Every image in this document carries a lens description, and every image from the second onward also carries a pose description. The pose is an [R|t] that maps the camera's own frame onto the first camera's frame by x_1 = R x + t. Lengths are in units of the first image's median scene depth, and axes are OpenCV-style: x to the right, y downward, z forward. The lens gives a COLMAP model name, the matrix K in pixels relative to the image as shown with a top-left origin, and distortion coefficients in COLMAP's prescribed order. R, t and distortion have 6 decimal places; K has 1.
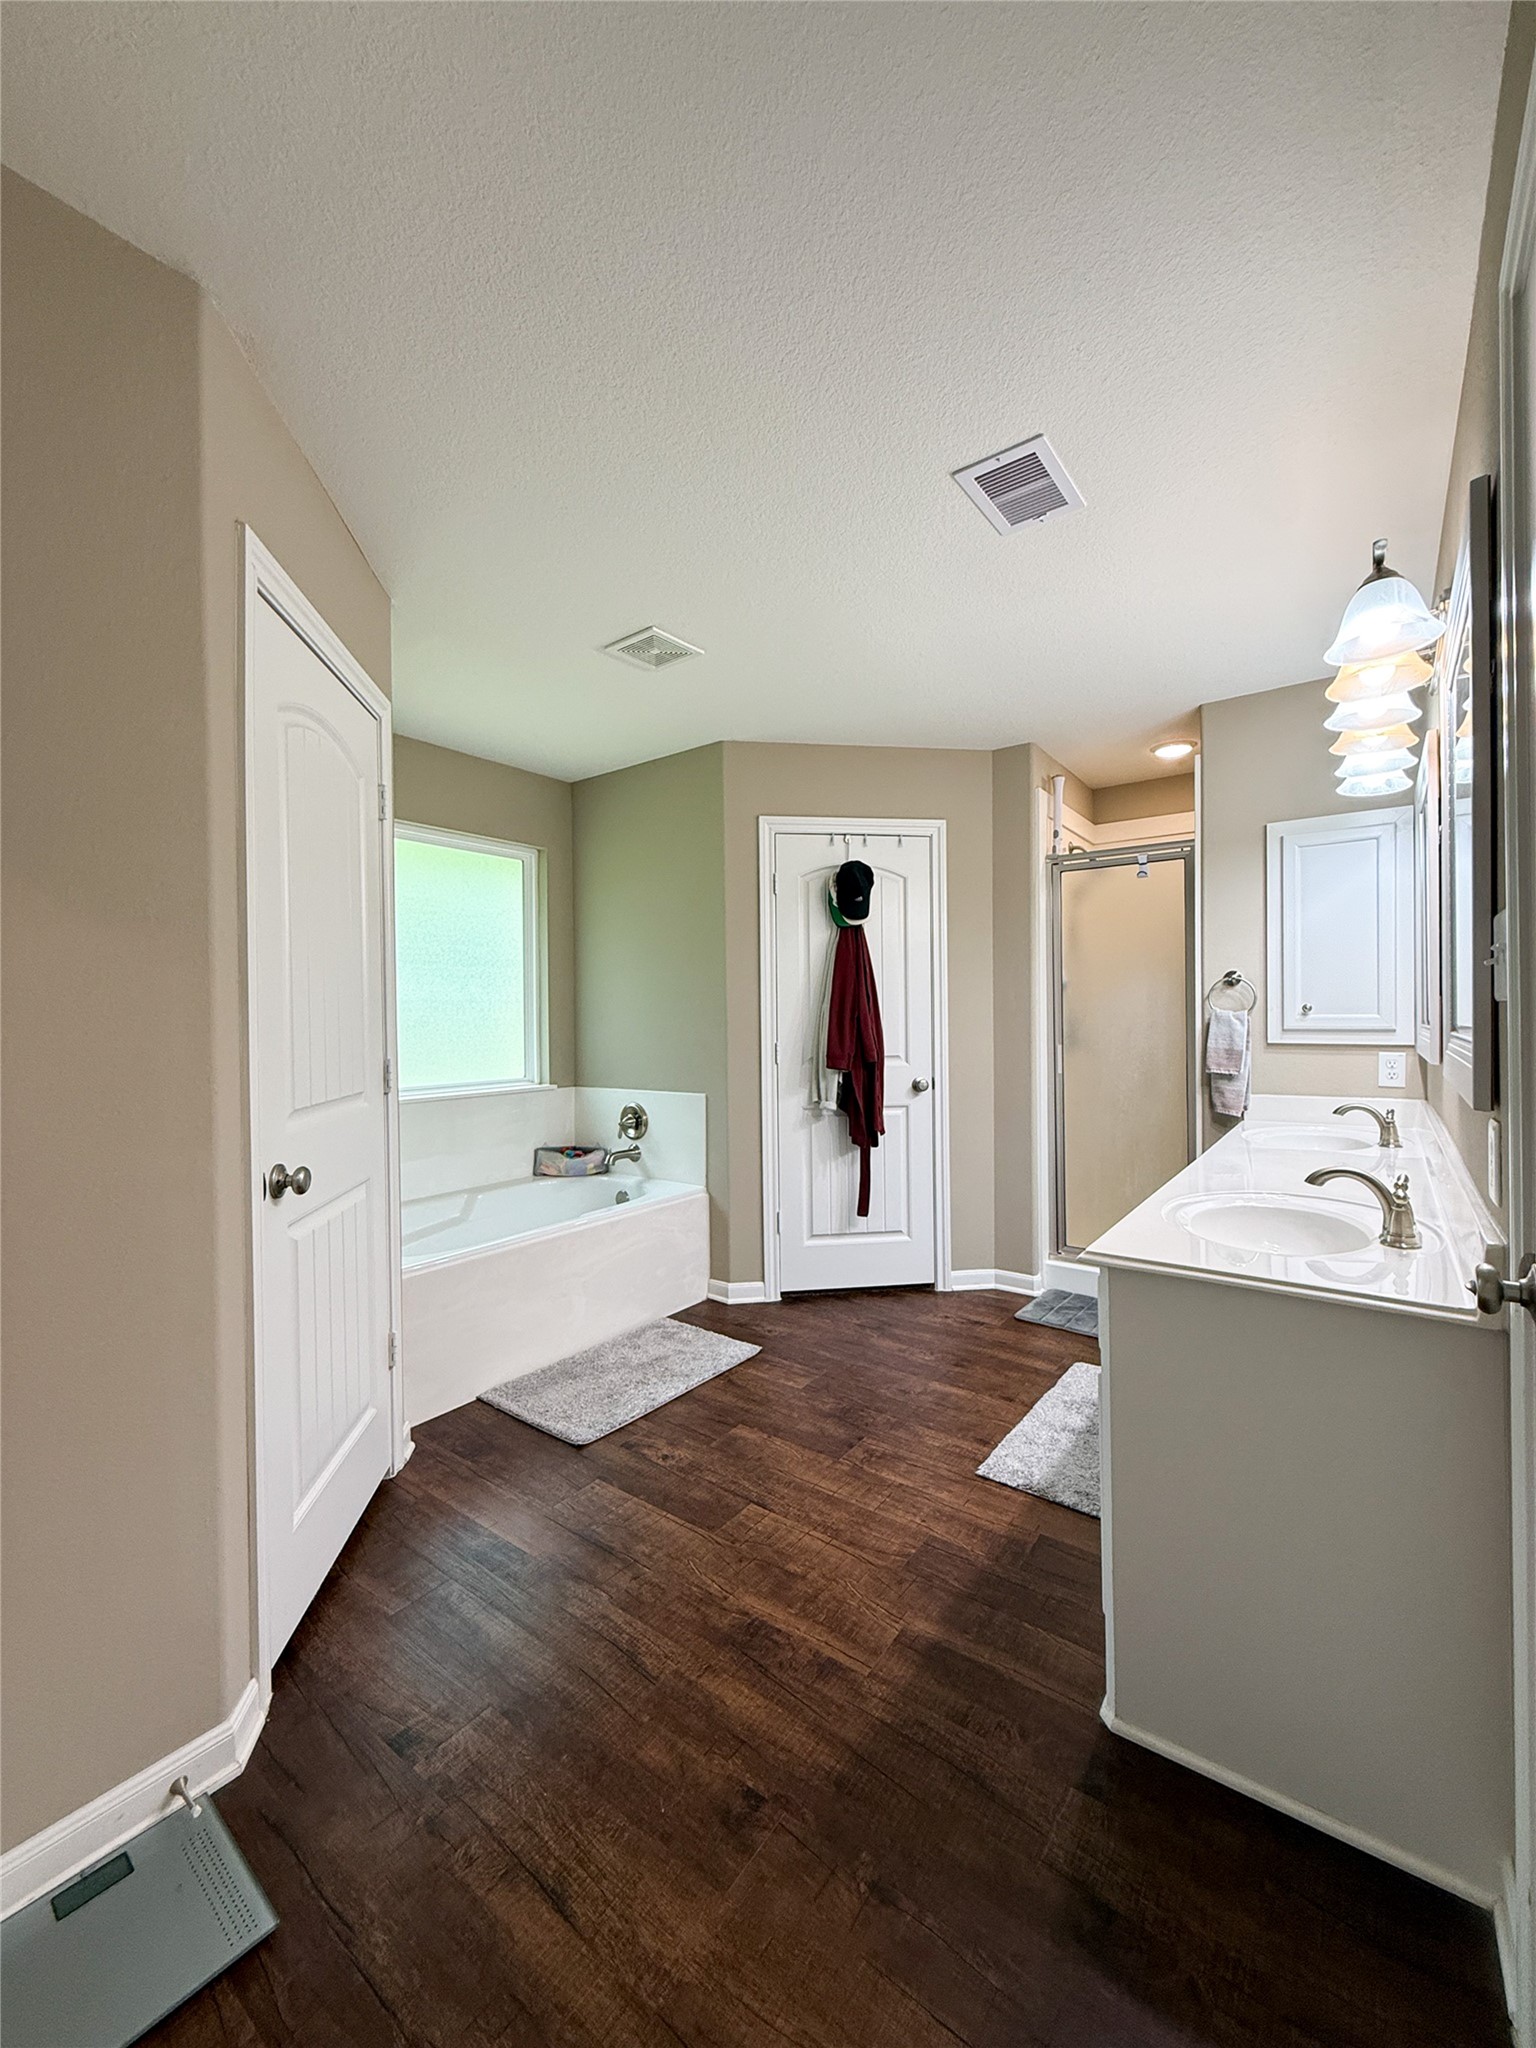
lens RADIAL K [[824.5, 0, 768.4], [0, 824.5, 1017.6], [0, 0, 1]] dist [0.002238, 0.000737]
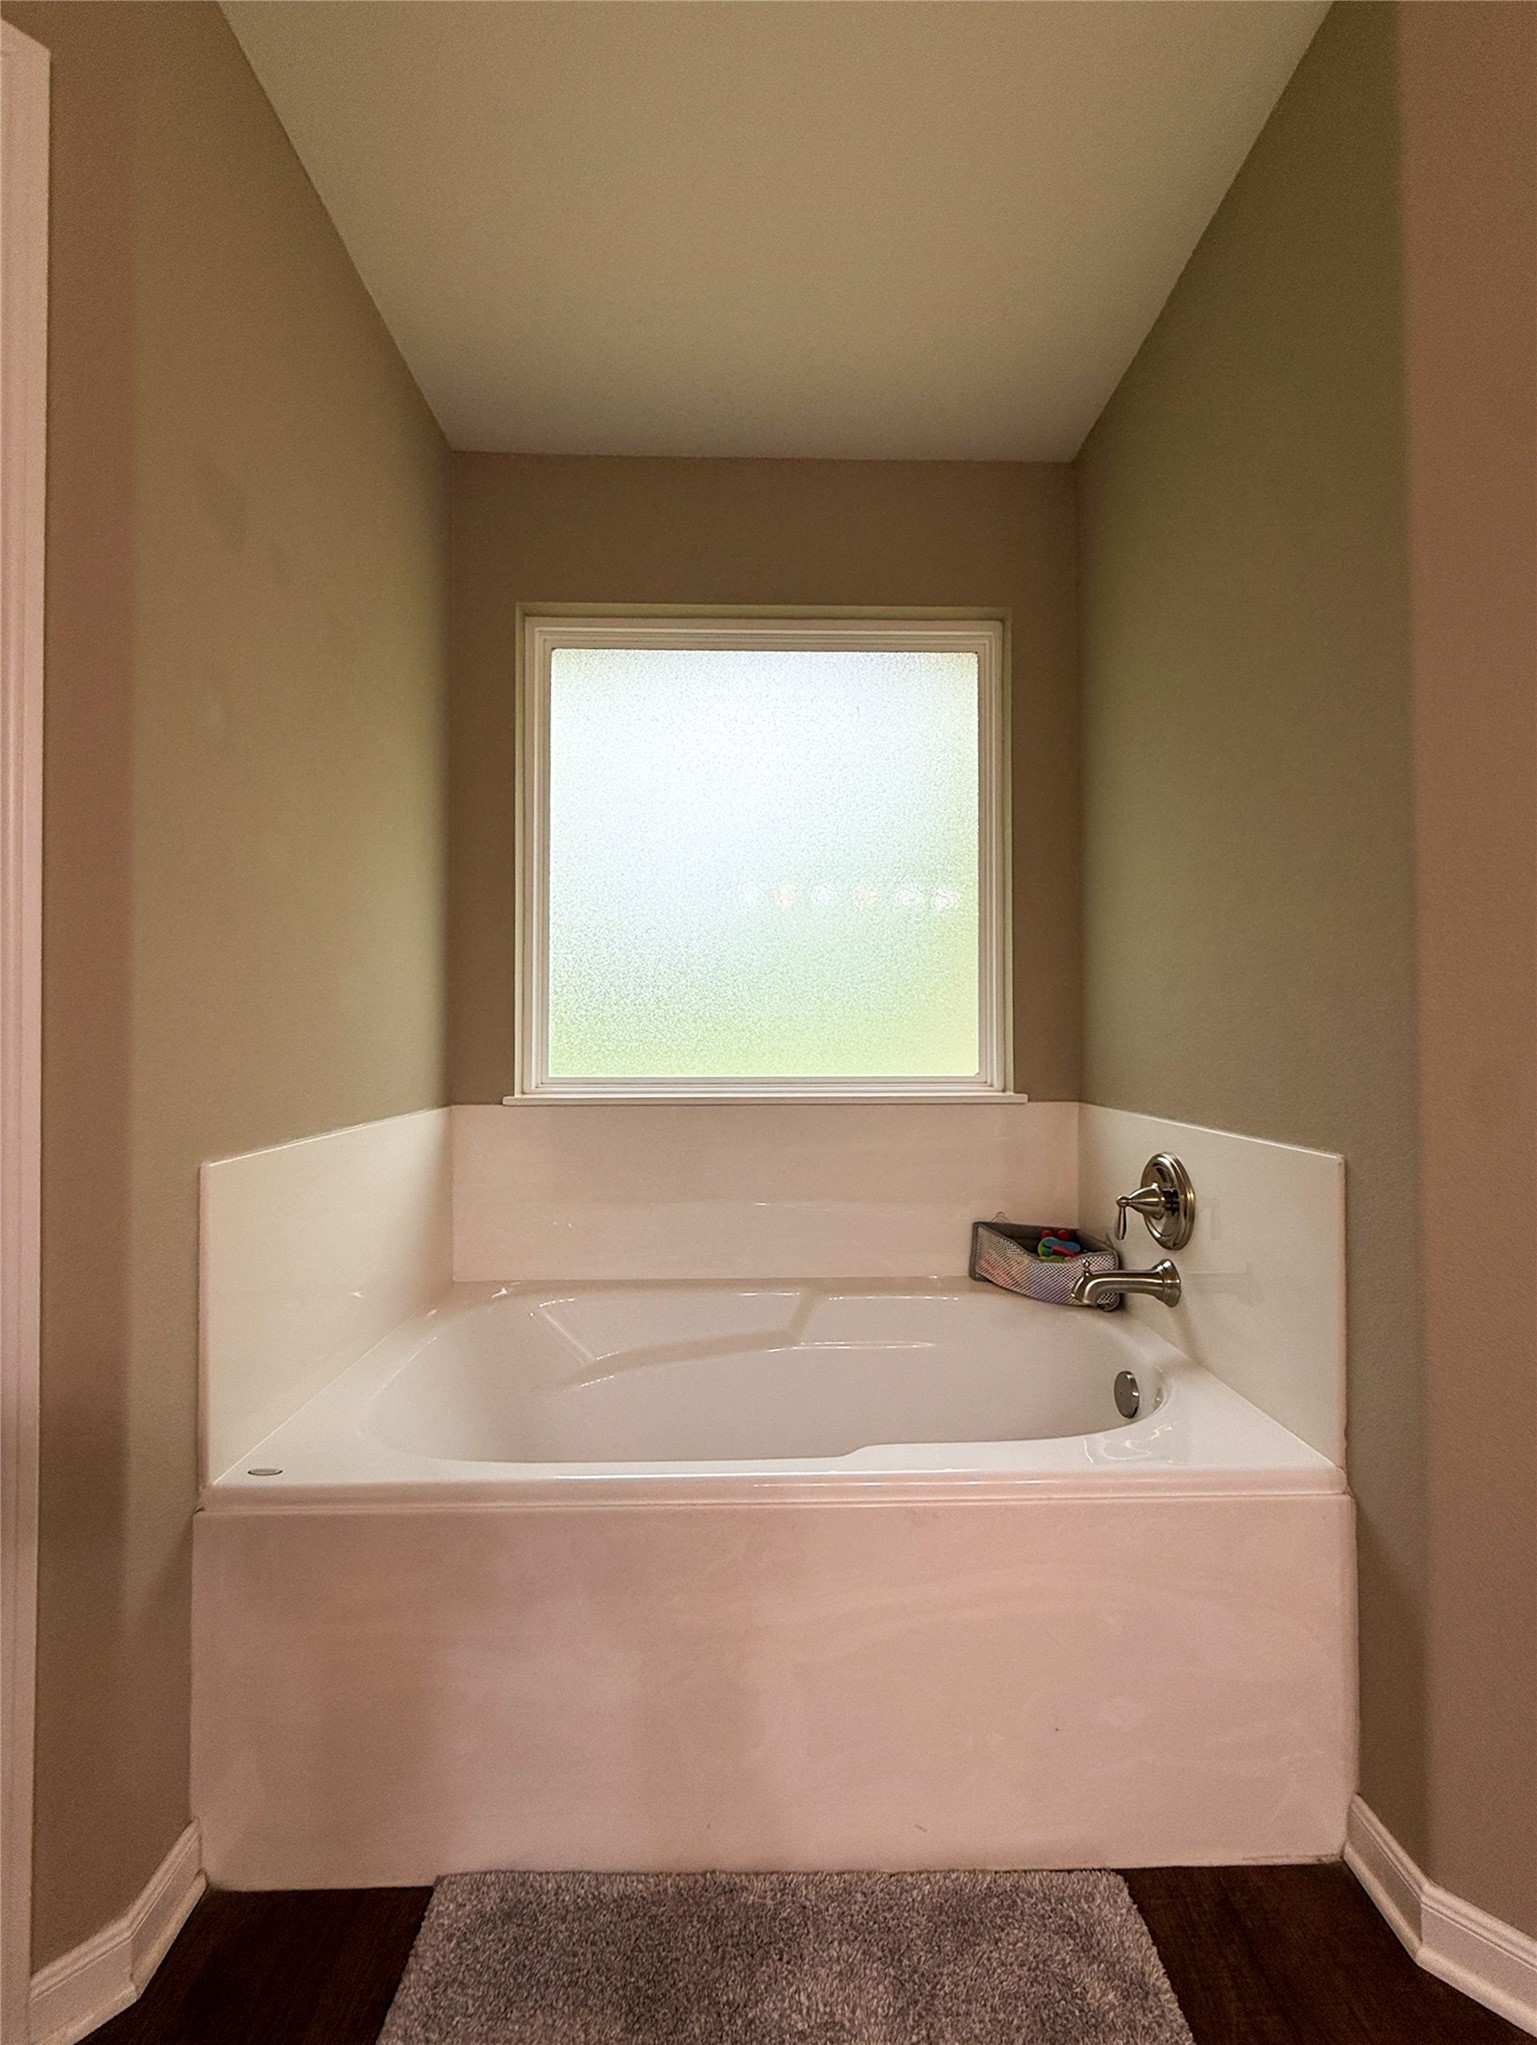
lens RADIAL K [[829.9, 0, 773.1], [0, 829.9, 1012.7], [0, 0, 1]] dist [-0.002081, -0.000380]
pose [[0.618470, -0.005355, -0.785790, 0.030631], [-0.010303, 0.999836, -0.014924, 0.044179], [0.785741, 0.017326, 0.618313, 0.609254]]
